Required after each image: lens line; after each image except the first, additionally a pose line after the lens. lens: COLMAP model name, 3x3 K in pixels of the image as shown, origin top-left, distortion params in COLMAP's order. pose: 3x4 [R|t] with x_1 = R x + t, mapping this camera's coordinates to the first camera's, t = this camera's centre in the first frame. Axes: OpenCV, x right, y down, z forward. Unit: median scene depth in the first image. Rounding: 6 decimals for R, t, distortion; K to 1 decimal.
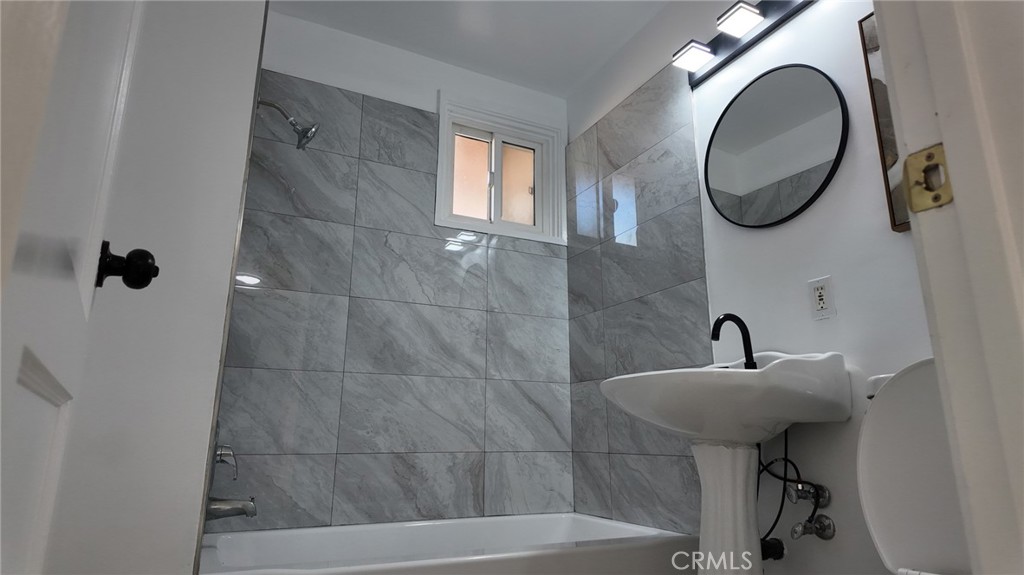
lens RADIAL K [[600.9, 0, 512.0], [0, 600.9, 287.5], [0, 0, 1]] dist [0.079792, -0.084698]
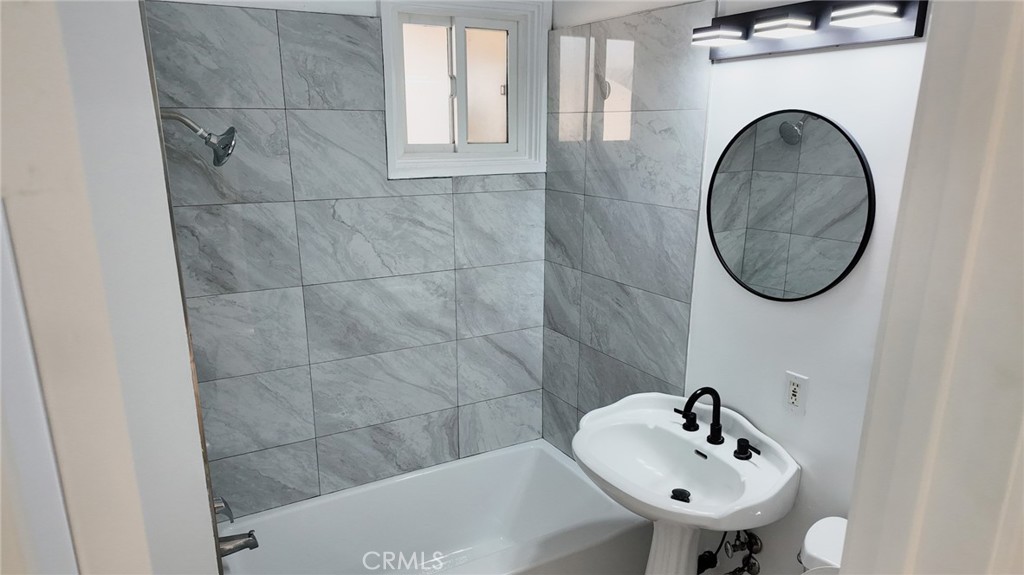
lens RADIAL K [[675.0, 0, 513.2], [0, 675.0, 333.0], [0, 0, 1]] dist [0.104880, -0.183746]
pose [[0.998598, -0.016617, 0.050251, -0.007326], [-0.012168, 0.851928, 0.523517, -0.448762], [-0.051509, -0.523395, 0.850532, 0.081769]]
